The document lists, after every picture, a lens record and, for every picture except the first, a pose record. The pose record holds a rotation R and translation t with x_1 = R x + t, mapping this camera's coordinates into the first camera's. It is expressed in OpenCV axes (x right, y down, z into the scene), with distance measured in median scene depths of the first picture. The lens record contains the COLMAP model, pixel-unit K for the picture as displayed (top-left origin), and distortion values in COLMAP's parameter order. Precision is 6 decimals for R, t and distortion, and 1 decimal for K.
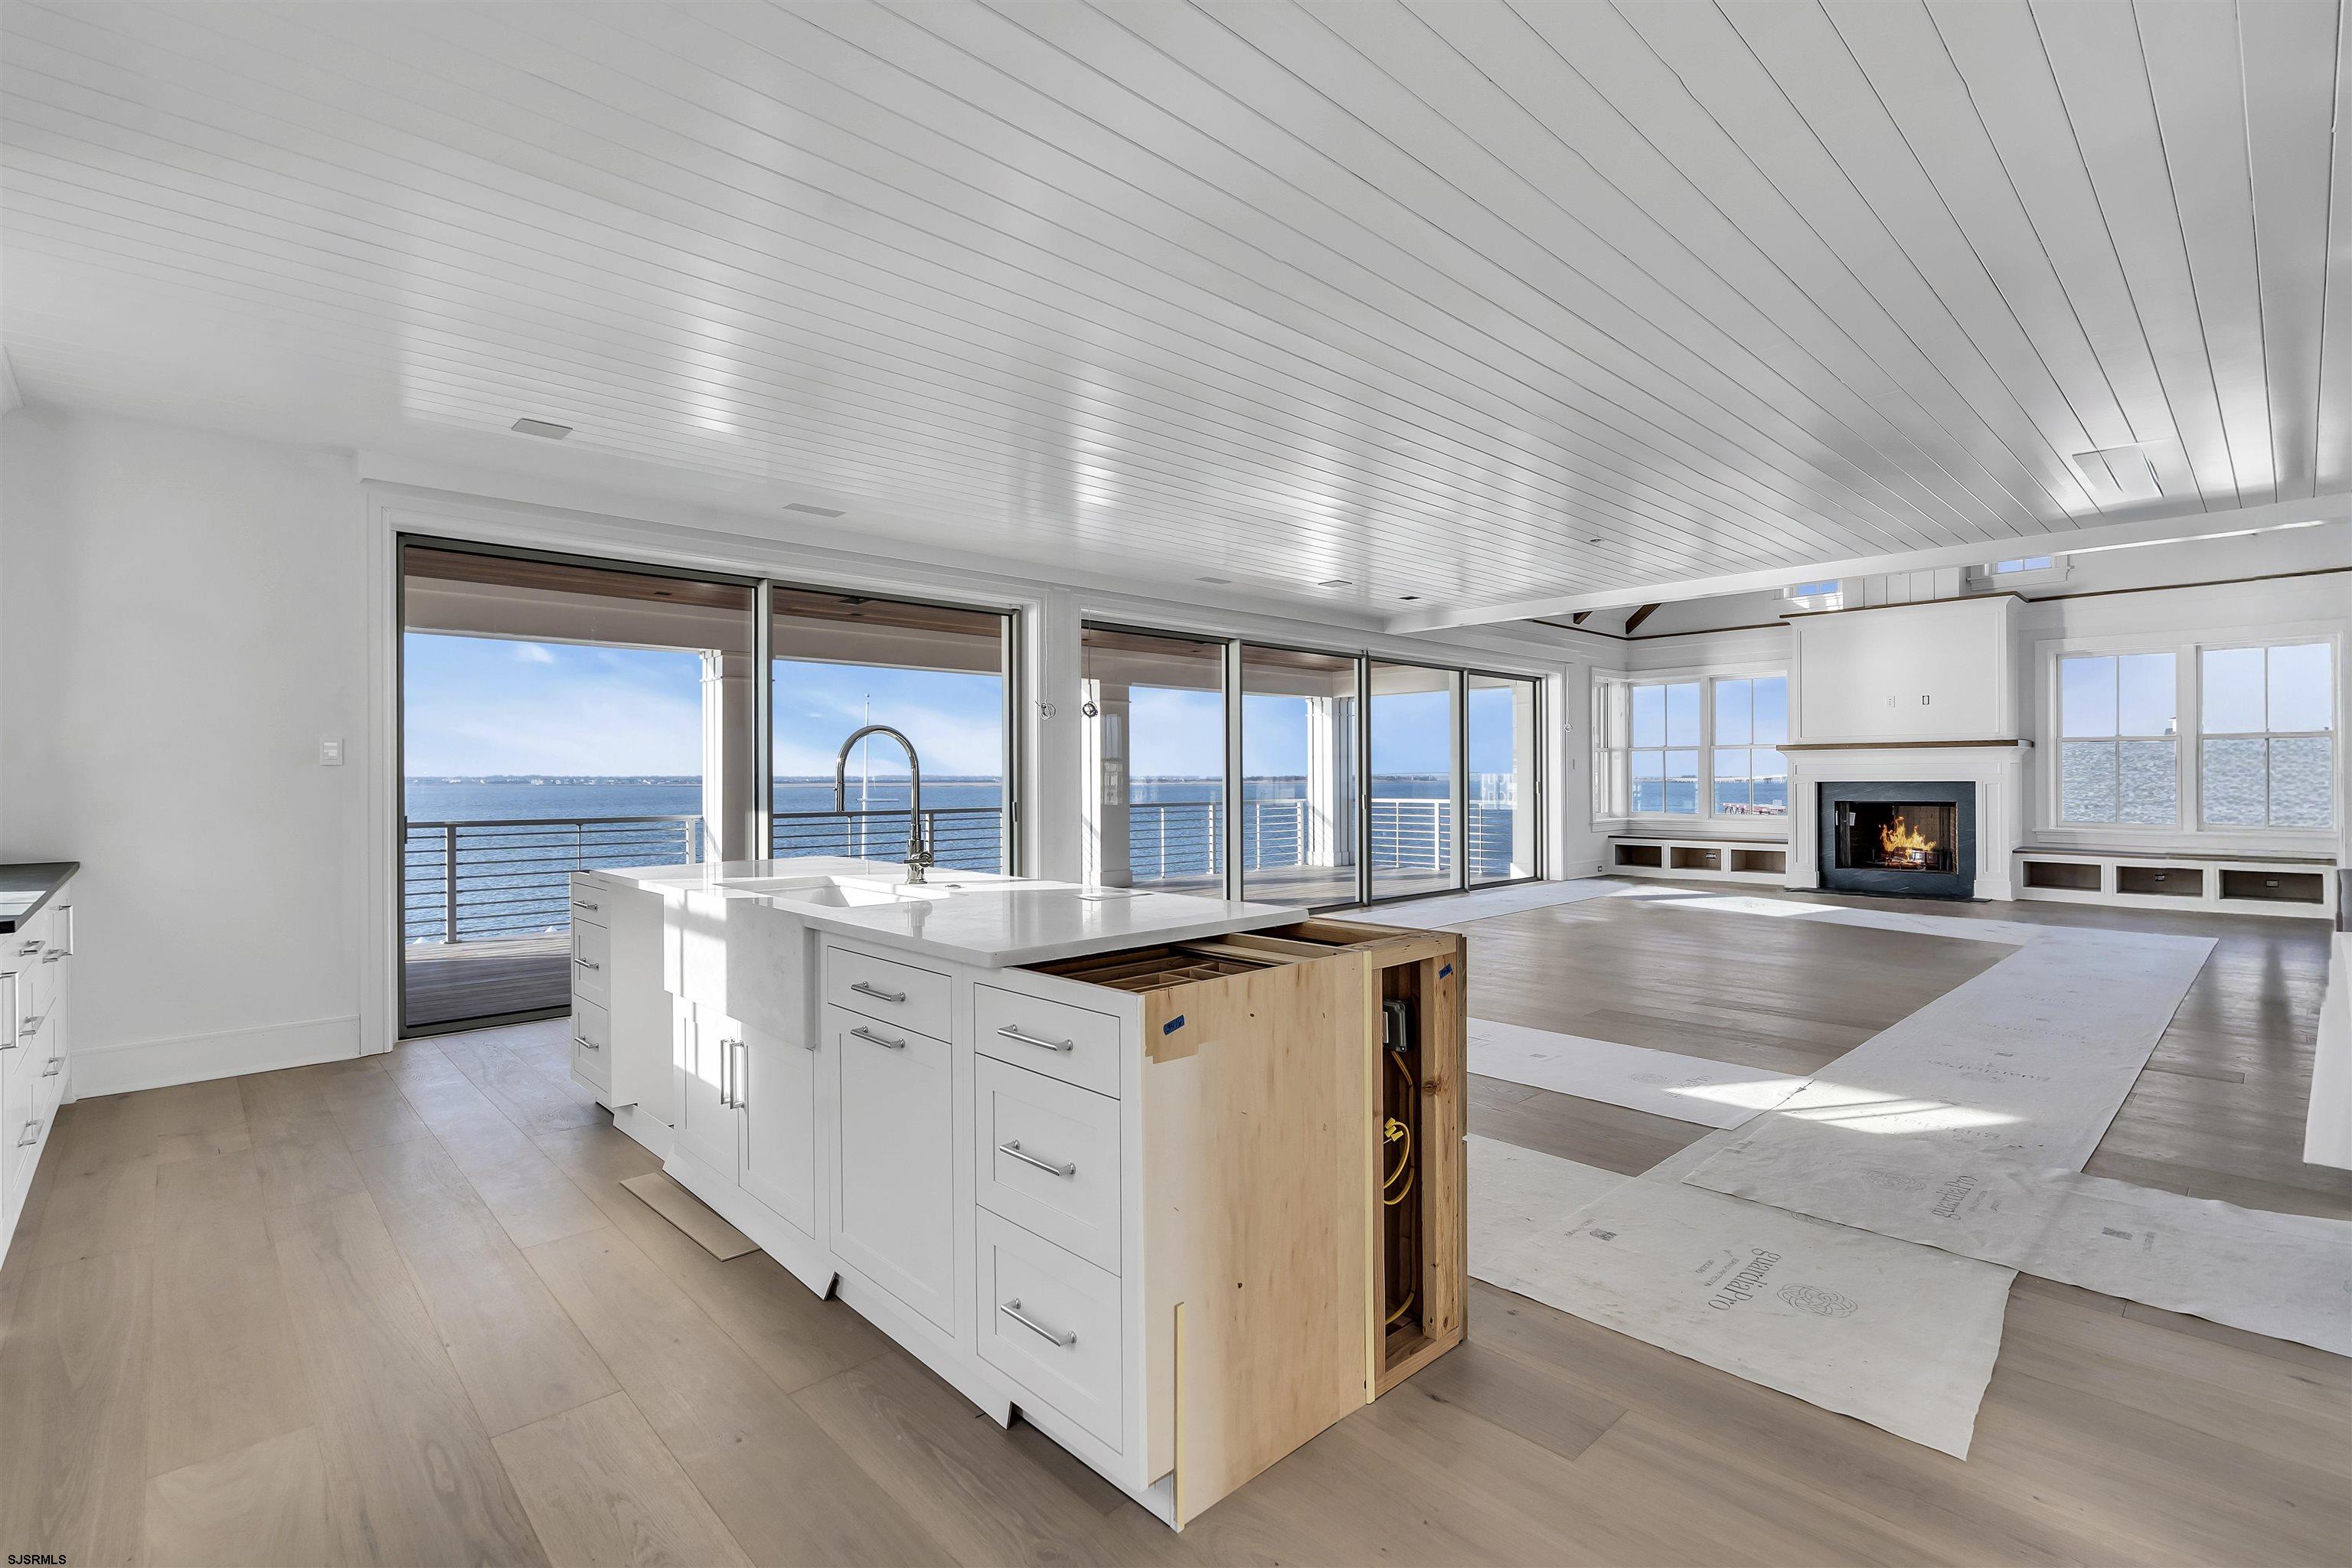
lens RADIAL K [[1061.7, 0, 1174.4], [0, 1061.7, 780.3], [0, 0, 1]] dist [-0.000903, -0.000046]
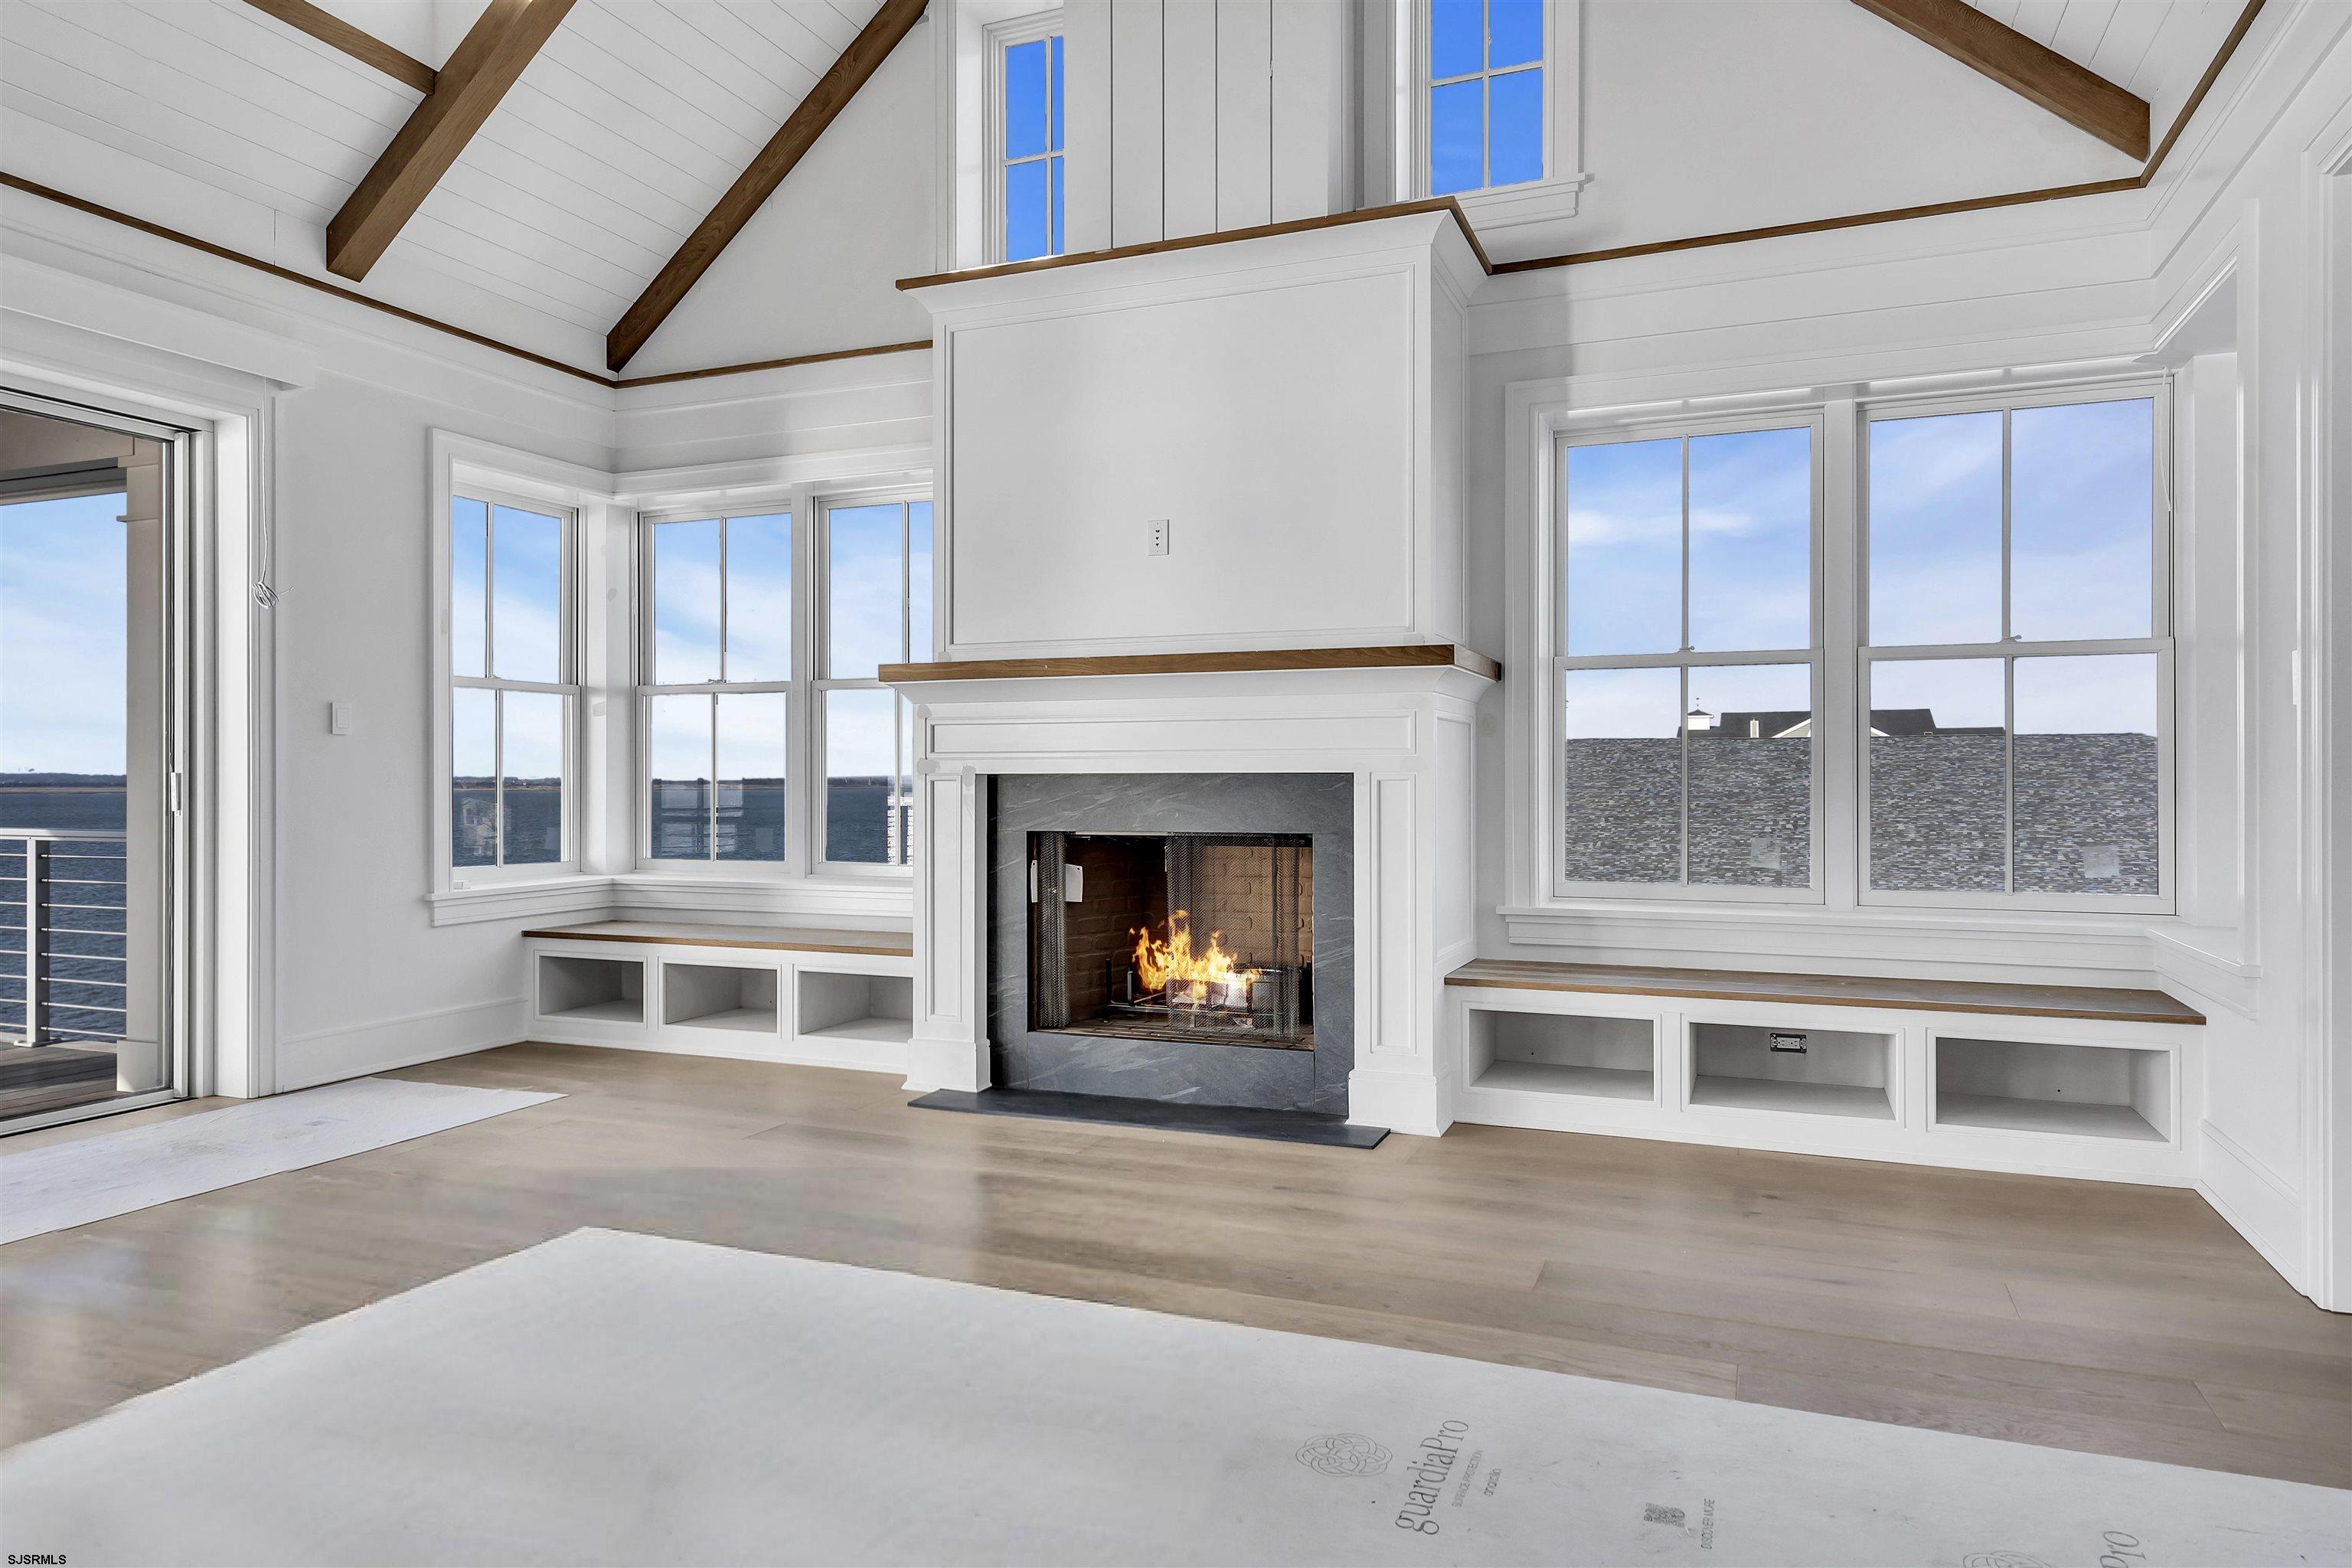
lens RADIAL K [[1444.2, 0, 1176.0], [0, 1444.2, 784.0], [0, 0, 1]] dist [-0.000669, 0.001077]
pose [[0.911068, 0.005019, 0.412226, 0.475567], [-0.004002, 0.999986, -0.003332, 0.005638], [-0.412237, 0.001386, 0.911076, 0.561564]]
